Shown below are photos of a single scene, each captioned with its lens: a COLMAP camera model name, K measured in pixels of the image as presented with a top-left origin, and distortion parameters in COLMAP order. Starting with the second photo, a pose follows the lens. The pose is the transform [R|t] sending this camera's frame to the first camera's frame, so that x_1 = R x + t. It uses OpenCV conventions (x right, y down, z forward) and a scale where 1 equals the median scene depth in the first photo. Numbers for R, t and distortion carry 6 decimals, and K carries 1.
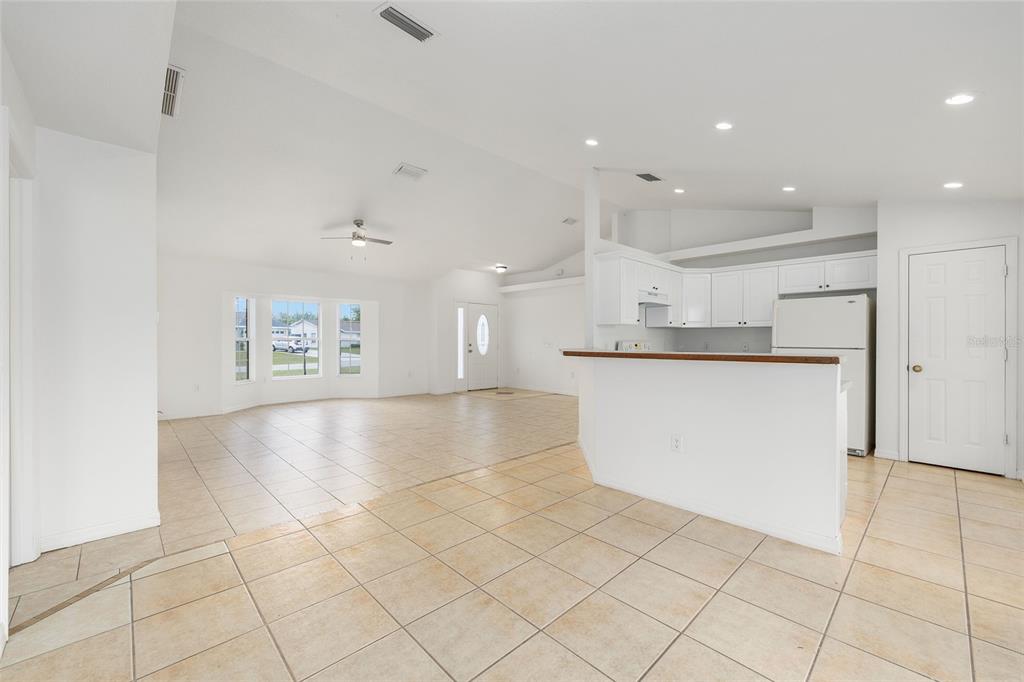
lens RADIAL K [[410.0, 0, 513.0], [0, 410.0, 340.7], [0, 0, 1]] dist [-0.000675, 0.000323]
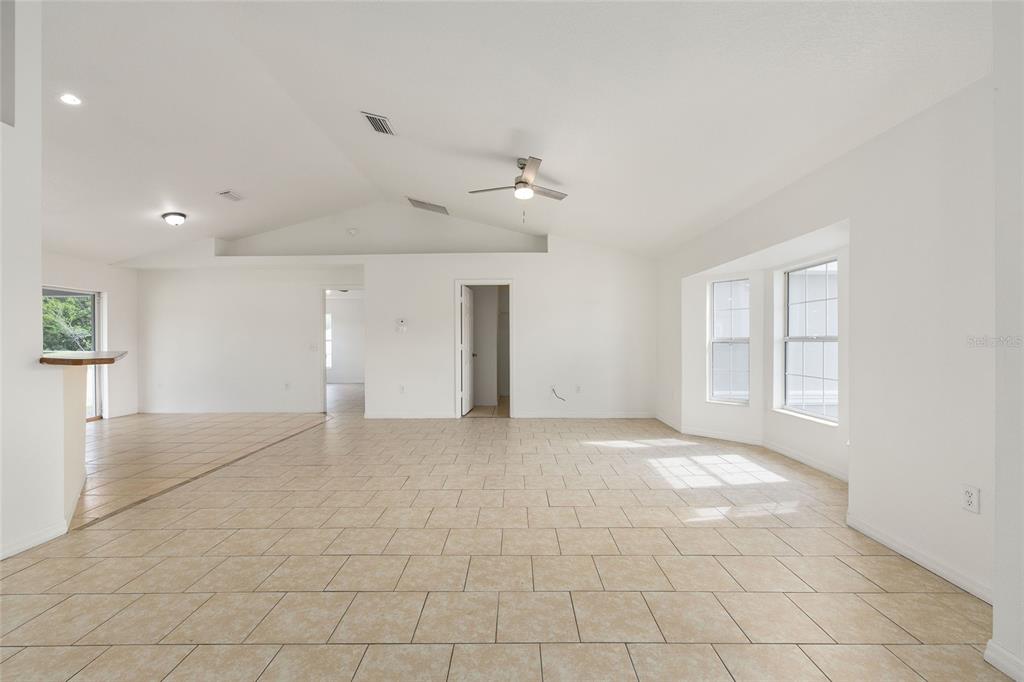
lens RADIAL K [[410.0, 0, 513.7], [0, 410.0, 344.7], [0, 0, 1]] dist [-0.000675, 0.000323]
pose [[-0.691230, 0.007907, -0.722592, 0.124270], [-0.000997, 0.999929, 0.011895, -0.004167], [0.722634, 0.008943, -0.691173, 1.585722]]
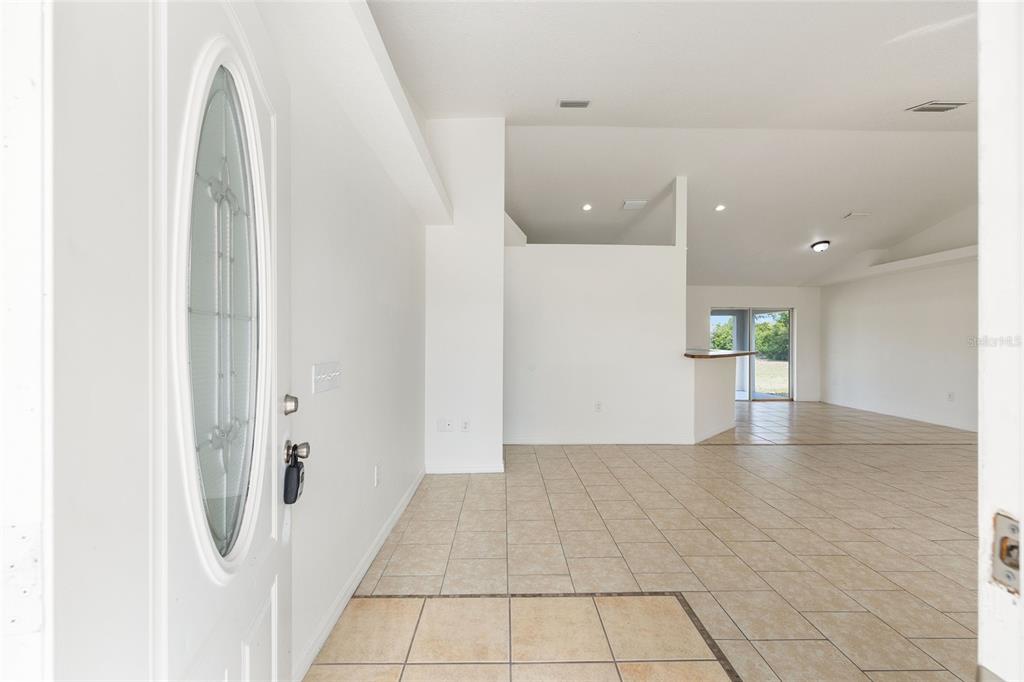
lens RADIAL K [[410.0, 0, 510.5], [0, 410.0, 338.1], [0, 0, 1]] dist [-0.000675, 0.000323]
pose [[-0.733294, 0.001417, 0.679910, -0.180369], [-0.000670, 0.999996, -0.002807, -0.015974], [-0.679911, -0.002514, -0.733290, 1.839825]]
